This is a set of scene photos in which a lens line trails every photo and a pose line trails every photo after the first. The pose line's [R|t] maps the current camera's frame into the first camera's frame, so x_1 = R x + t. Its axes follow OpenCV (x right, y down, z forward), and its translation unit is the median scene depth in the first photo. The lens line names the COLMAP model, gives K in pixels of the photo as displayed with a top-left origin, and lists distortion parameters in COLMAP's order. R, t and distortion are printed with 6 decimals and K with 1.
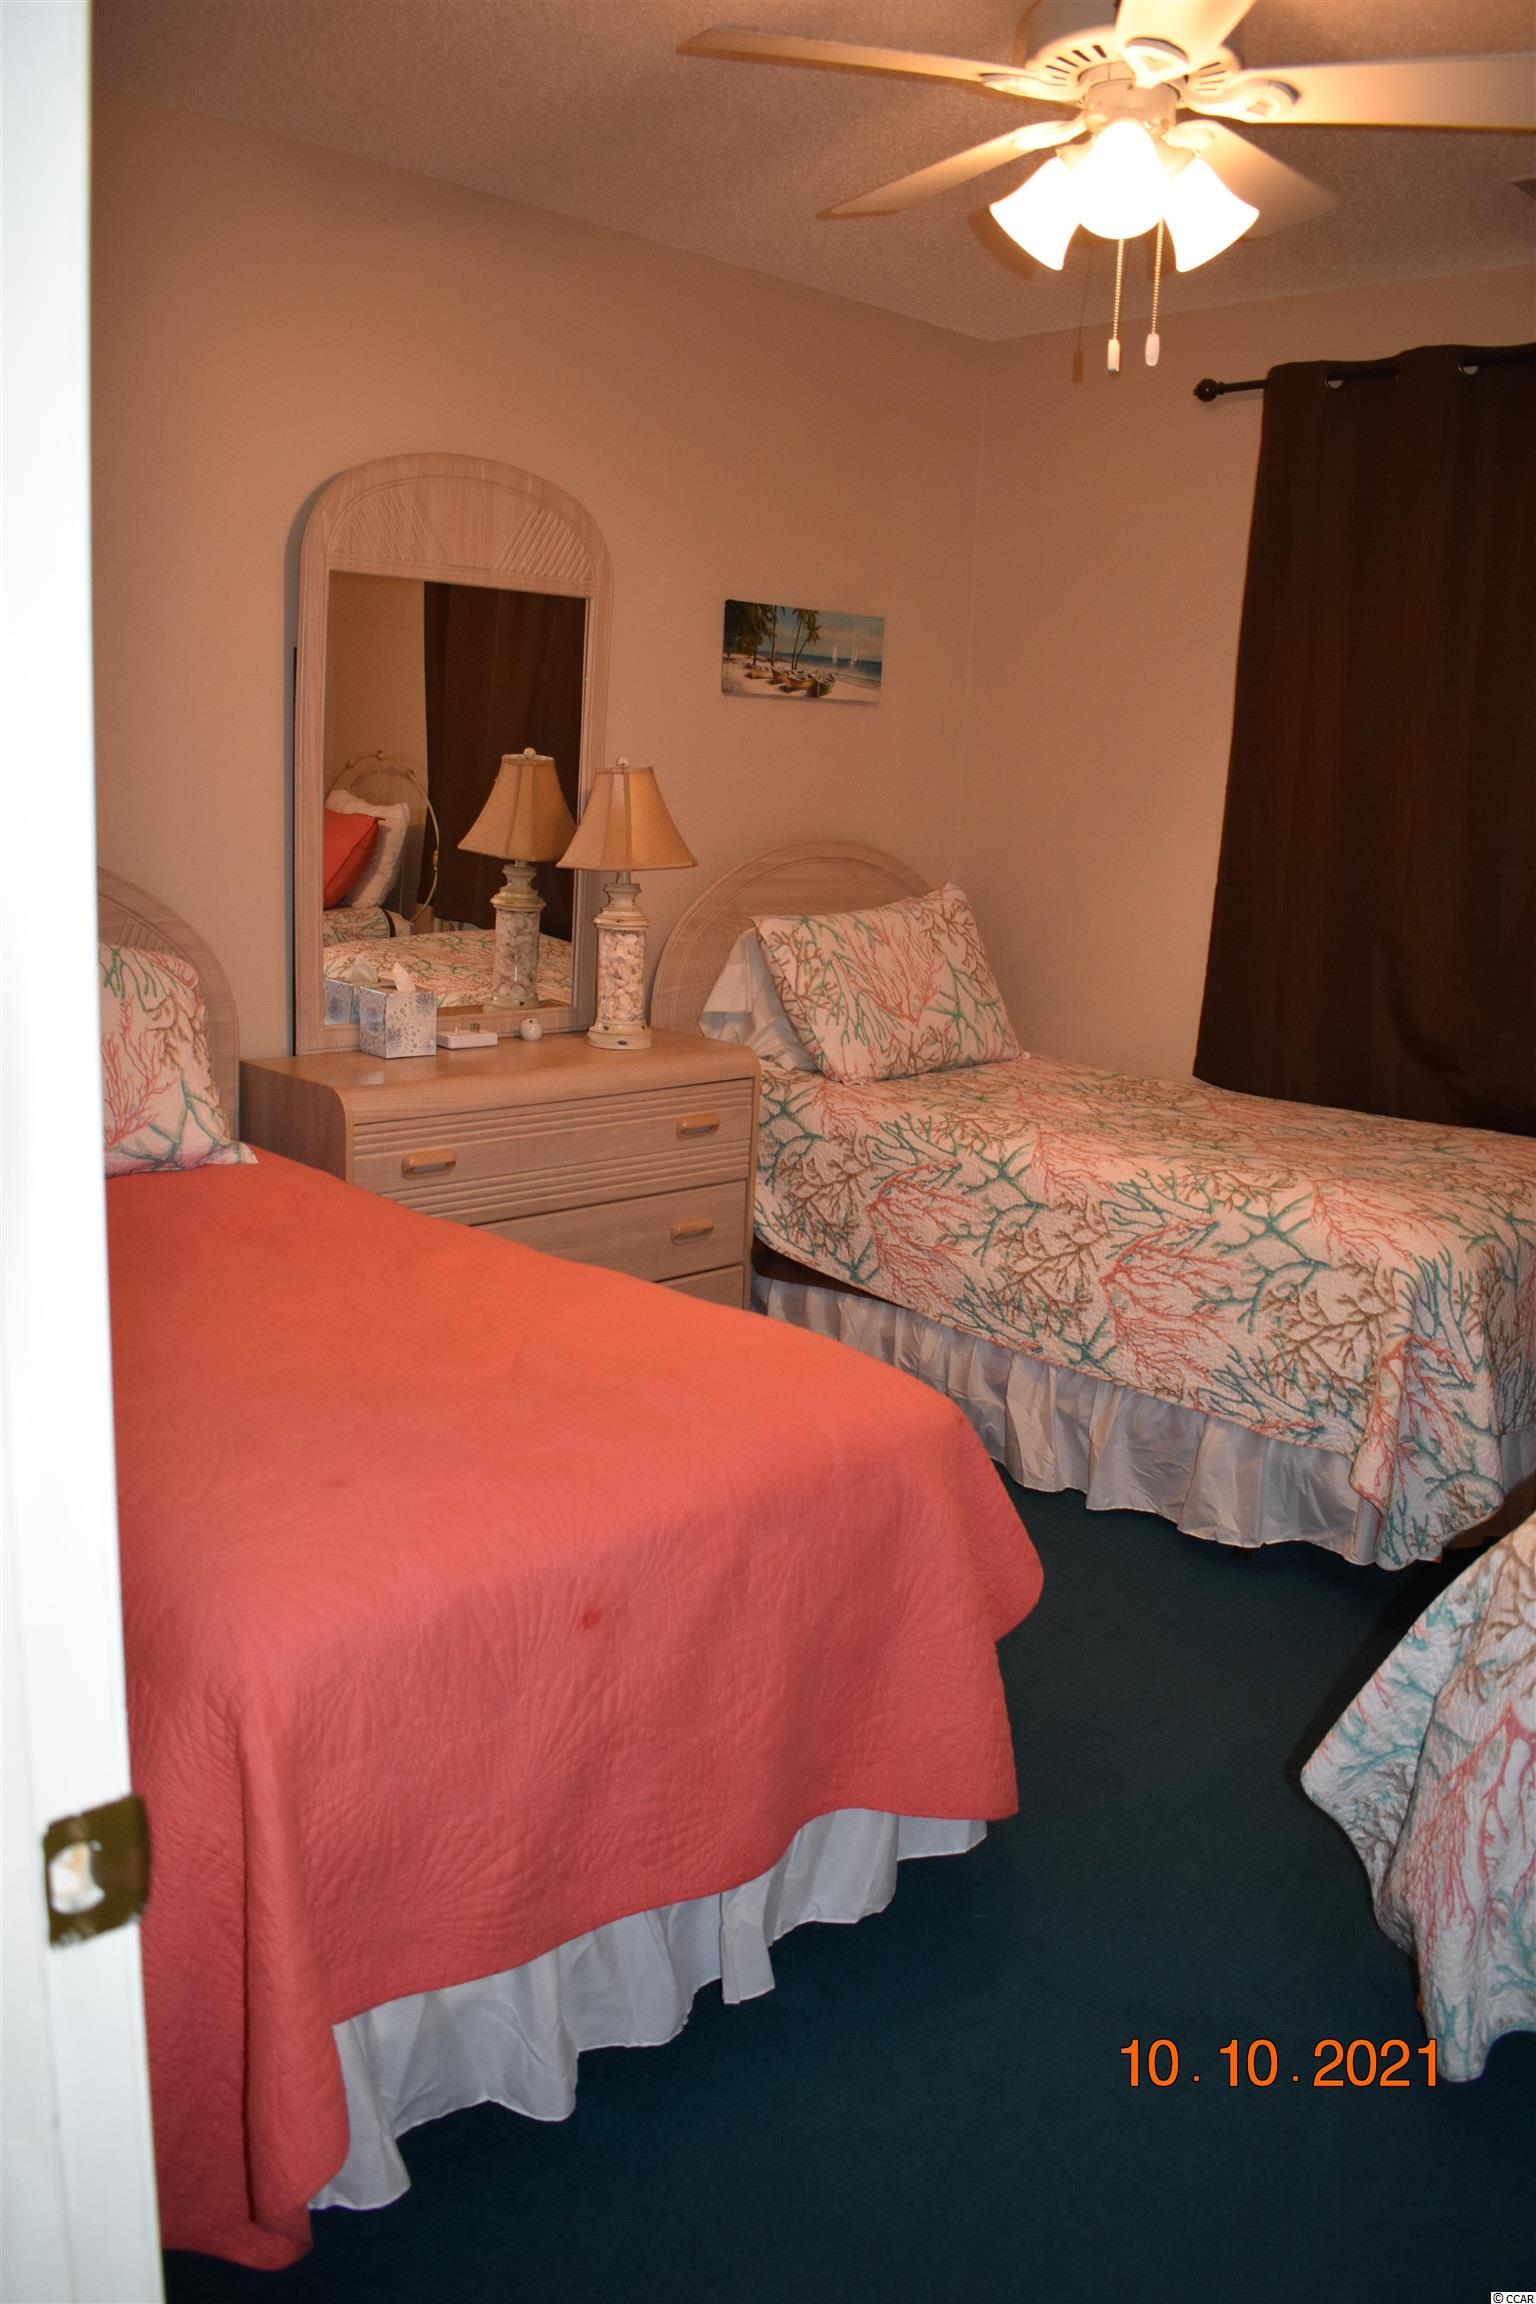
lens RADIAL K [[1803.6, 0, 773.4], [0, 1803.6, 1146.1], [0, 0, 1]] dist [-0.087634, 0.009912]
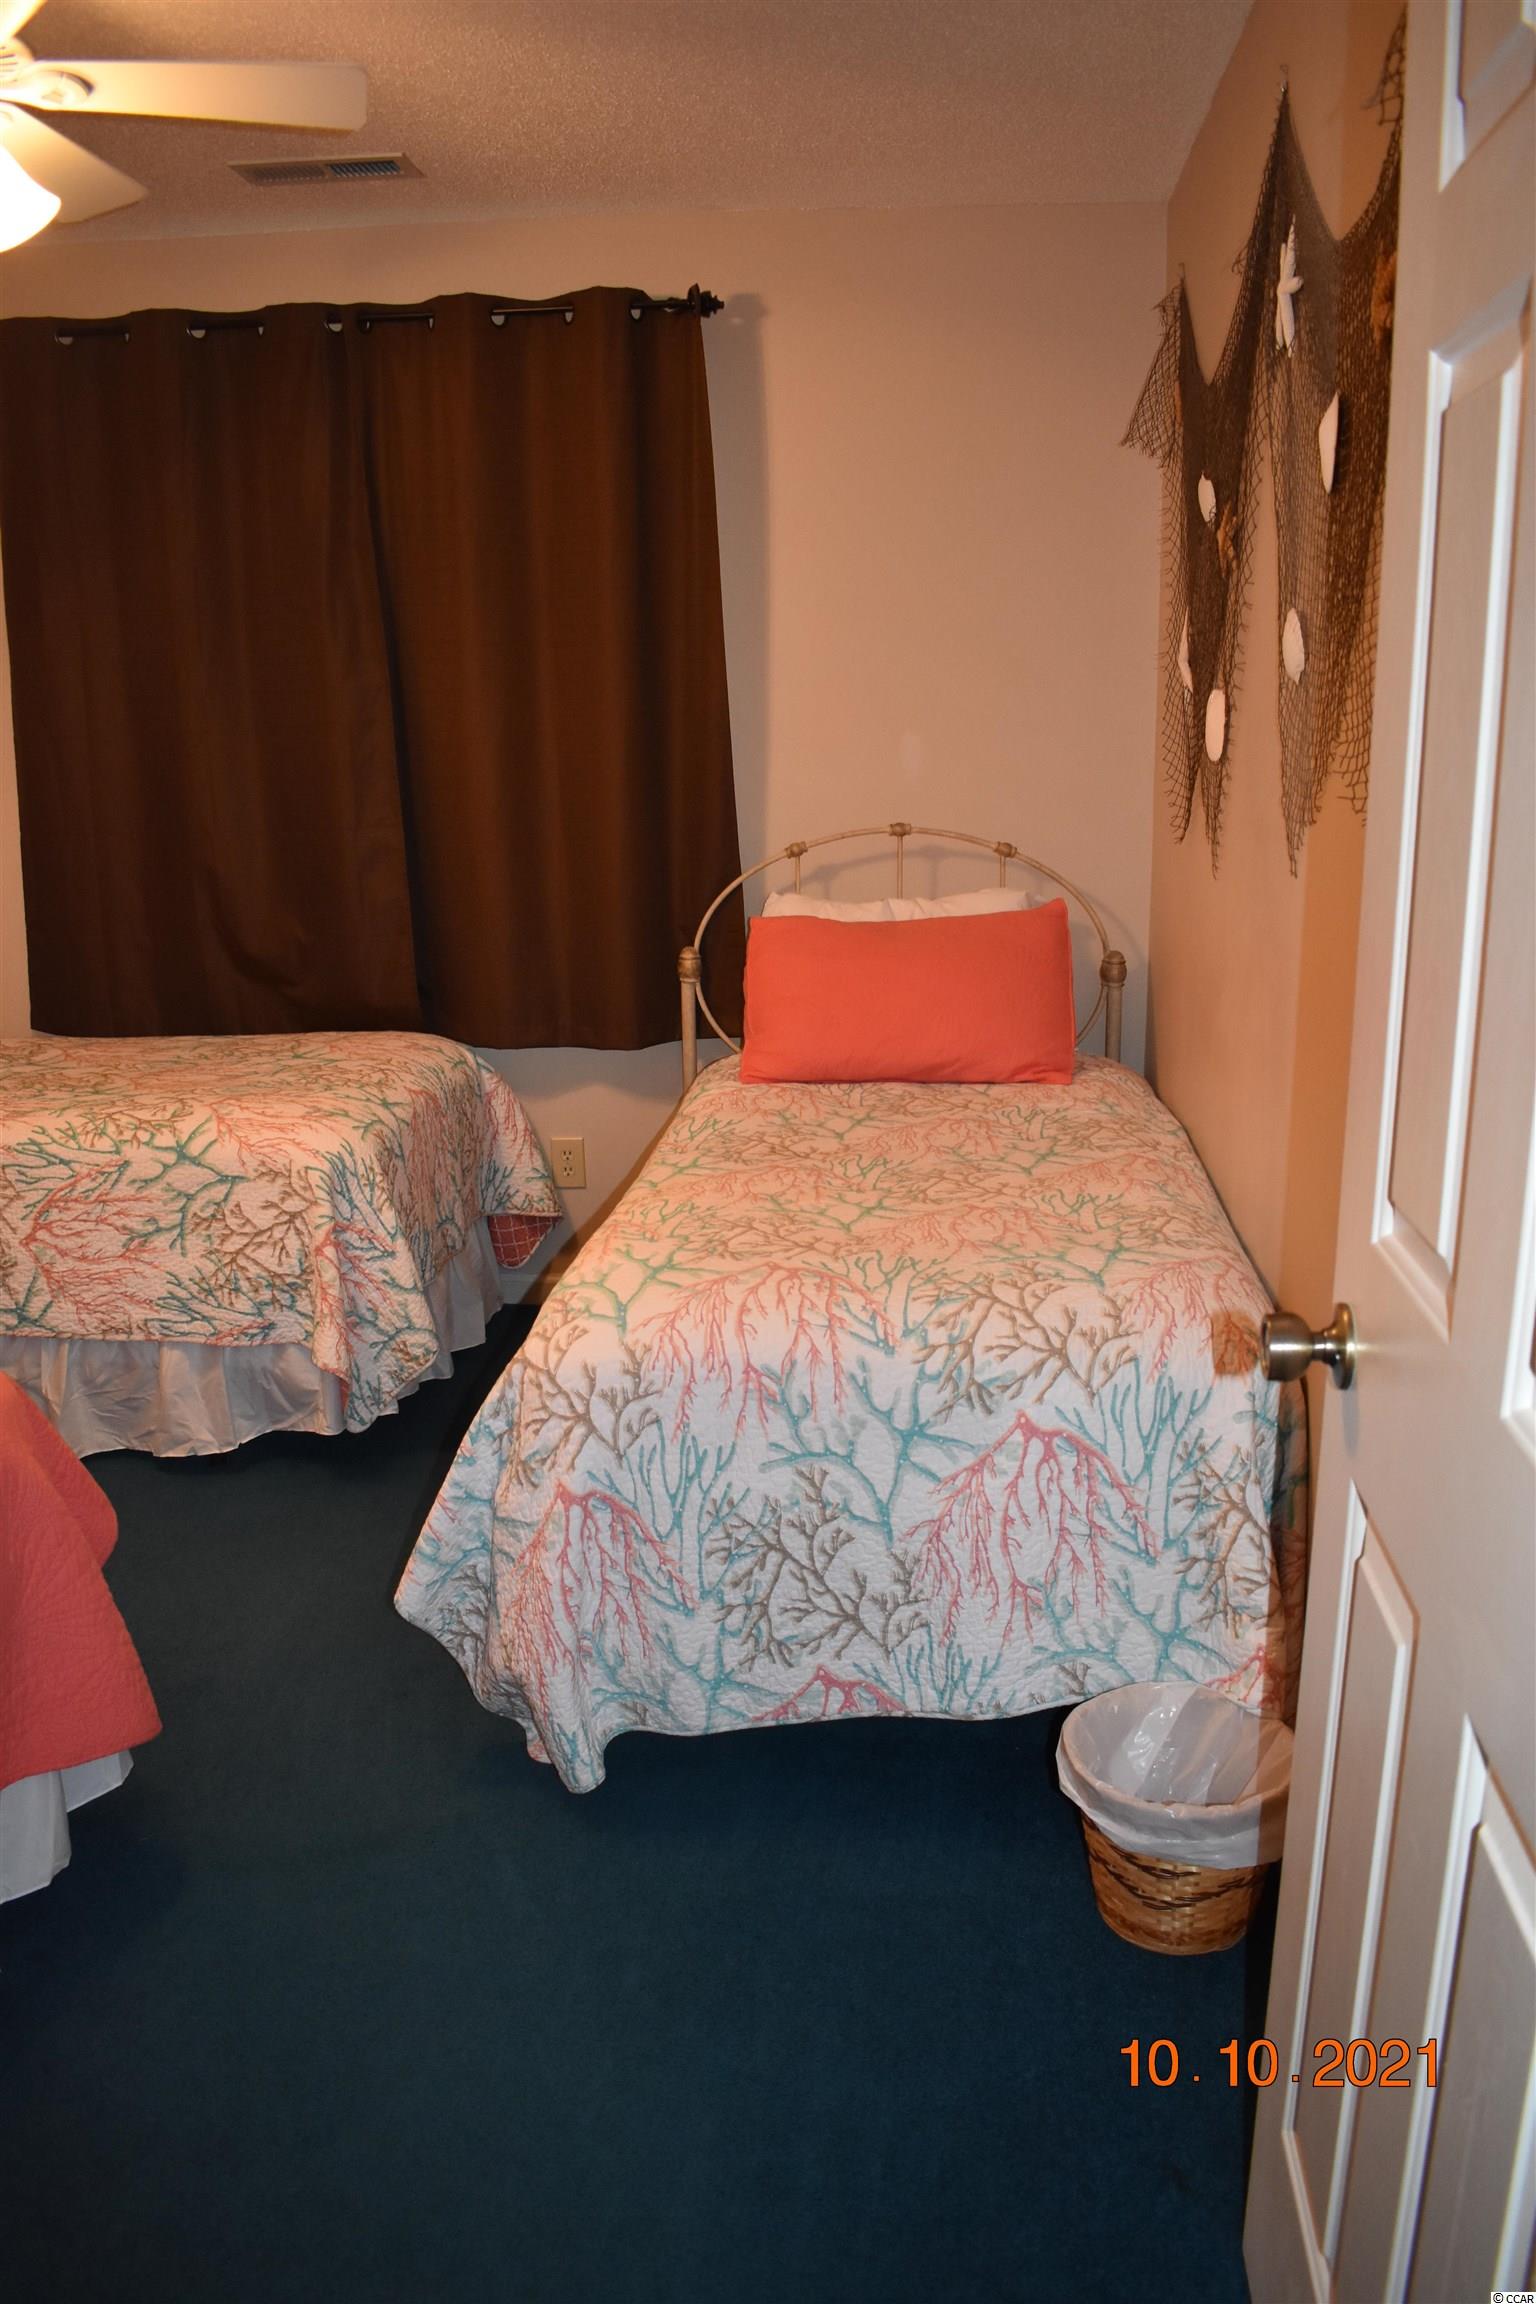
lens RADIAL K [[1803.6, 0, 758.3], [0, 1803.6, 1157.4], [0, 0, 1]] dist [-0.087634, 0.009912]
pose [[0.757973, -0.202704, 0.619990, -0.126554], [0.173066, 0.978919, 0.108472, -0.009346], [-0.628908, 0.025081, 0.777075, -0.039592]]
